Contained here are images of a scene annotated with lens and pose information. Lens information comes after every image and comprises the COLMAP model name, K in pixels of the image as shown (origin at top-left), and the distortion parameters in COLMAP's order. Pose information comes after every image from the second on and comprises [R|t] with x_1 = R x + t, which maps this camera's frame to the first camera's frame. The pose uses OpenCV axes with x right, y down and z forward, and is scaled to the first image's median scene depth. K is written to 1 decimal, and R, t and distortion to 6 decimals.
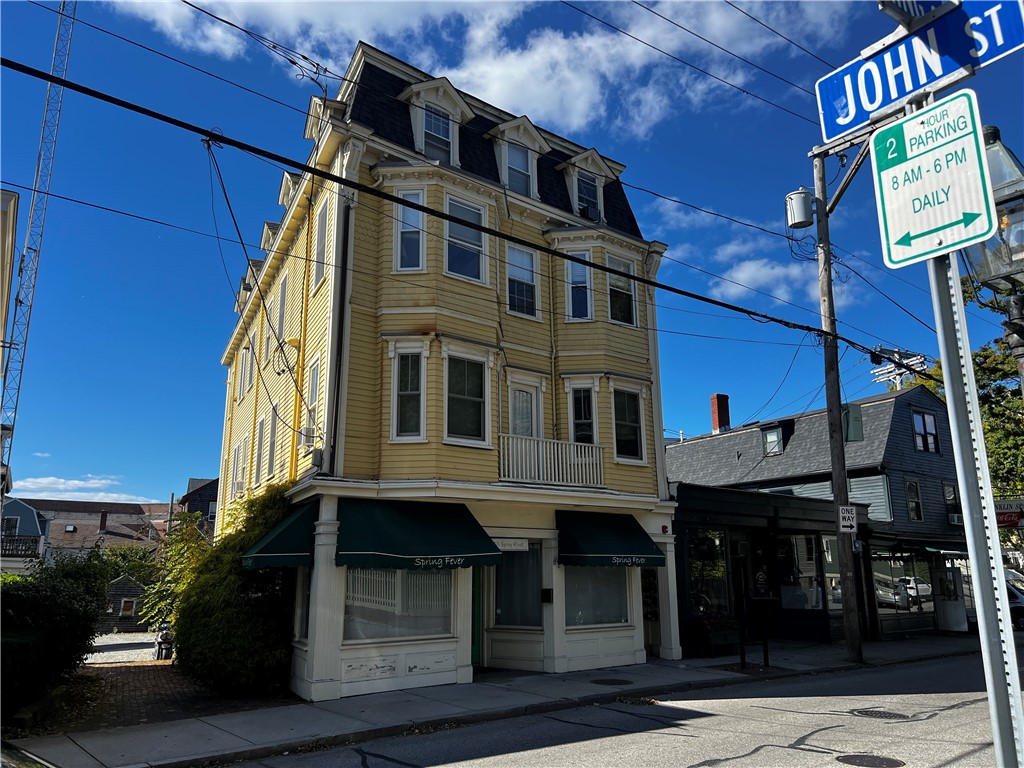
lens RADIAL K [[792.9, 0, 512.0], [0, 792.9, 384.0], [0, 0, 1]] dist [0.003424, -0.004715]
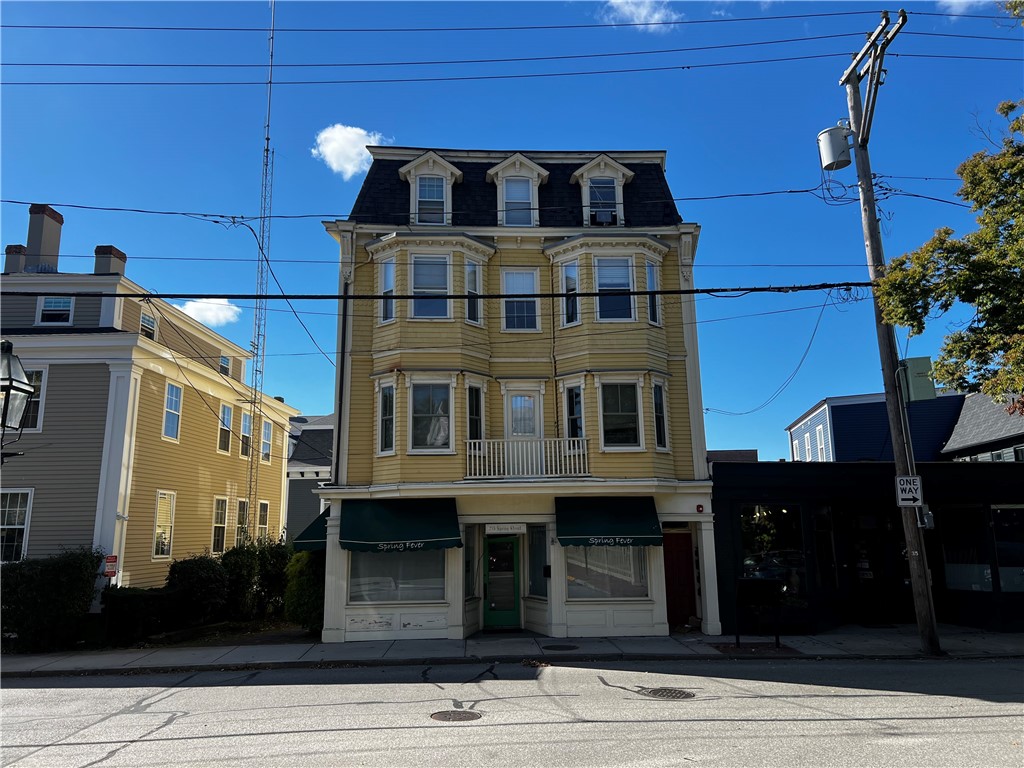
lens RADIAL K [[792.9, 0, 512.0], [0, 792.9, 384.0], [0, 0, 1]] dist [0.003424, -0.004715]
pose [[0.802692, -0.116356, -0.584933, 0.698868], [0.144694, 0.989475, 0.001732, -0.014013], [0.578575, -0.086027, 0.811080, 0.050555]]
